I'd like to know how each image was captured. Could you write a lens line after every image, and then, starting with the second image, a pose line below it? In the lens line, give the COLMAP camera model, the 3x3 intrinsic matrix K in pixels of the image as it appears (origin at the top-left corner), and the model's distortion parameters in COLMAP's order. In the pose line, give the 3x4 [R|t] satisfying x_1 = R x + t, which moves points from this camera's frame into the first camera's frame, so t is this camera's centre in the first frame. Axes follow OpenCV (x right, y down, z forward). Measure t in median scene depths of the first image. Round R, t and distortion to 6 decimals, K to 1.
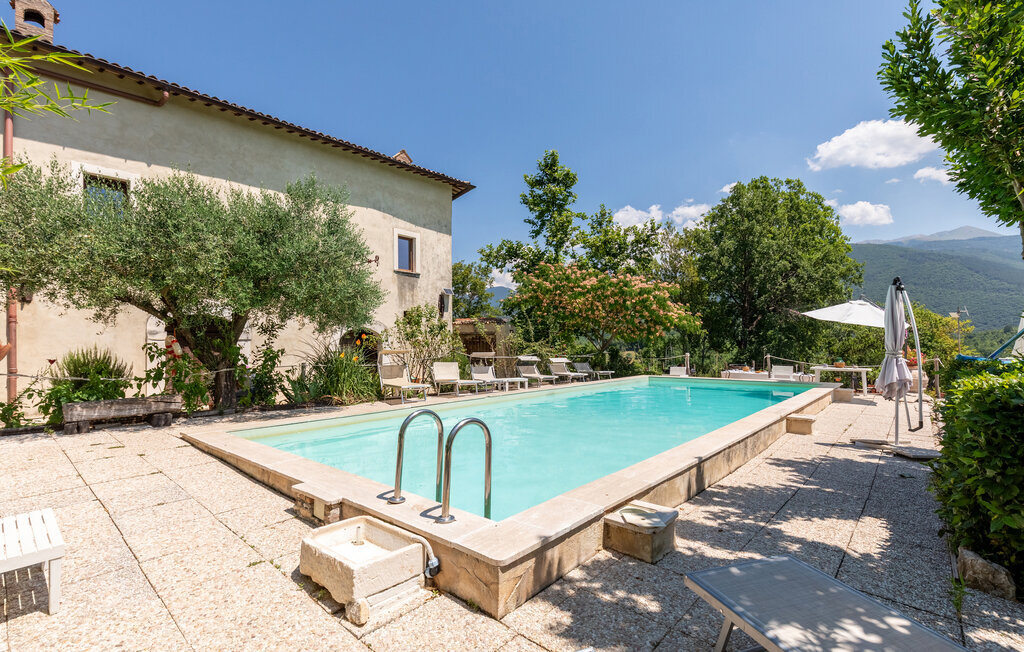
lens RADIAL K [[462.2, 0, 517.2], [0, 462.2, 330.3], [0, 0, 1]] dist [0.000960, -0.000161]
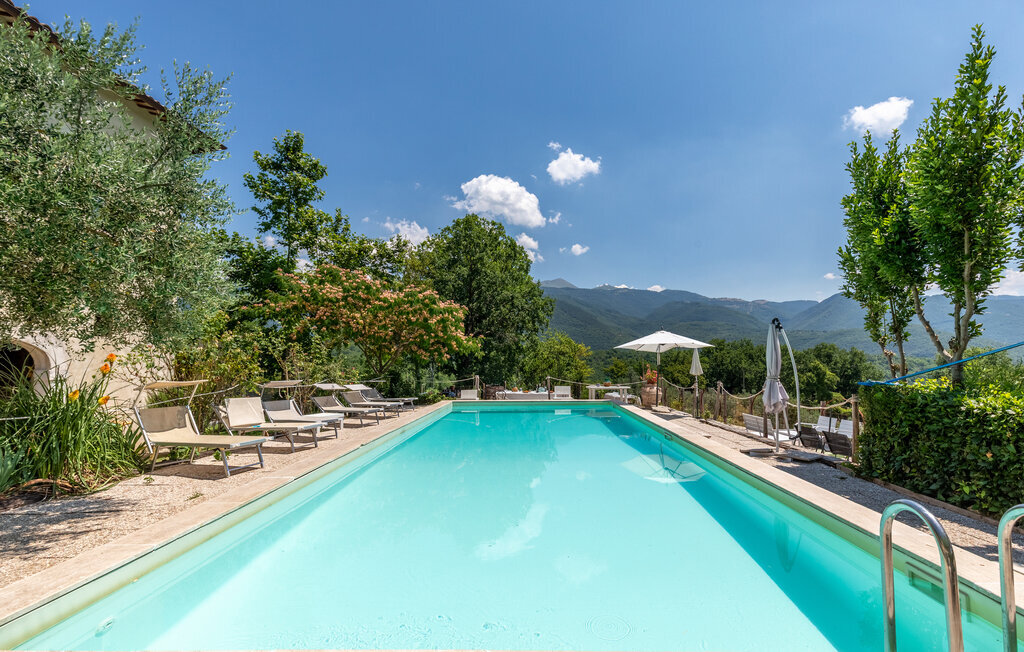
lens RADIAL K [[462.2, 0, 517.2], [0, 462.2, 330.3], [0, 0, 1]] dist [0.000960, -0.000161]
pose [[0.772818, 0.045551, 0.632990, -0.126153], [-0.020124, 0.998678, -0.047297, -0.001633], [-0.634308, 0.023814, 0.772714, 0.112701]]
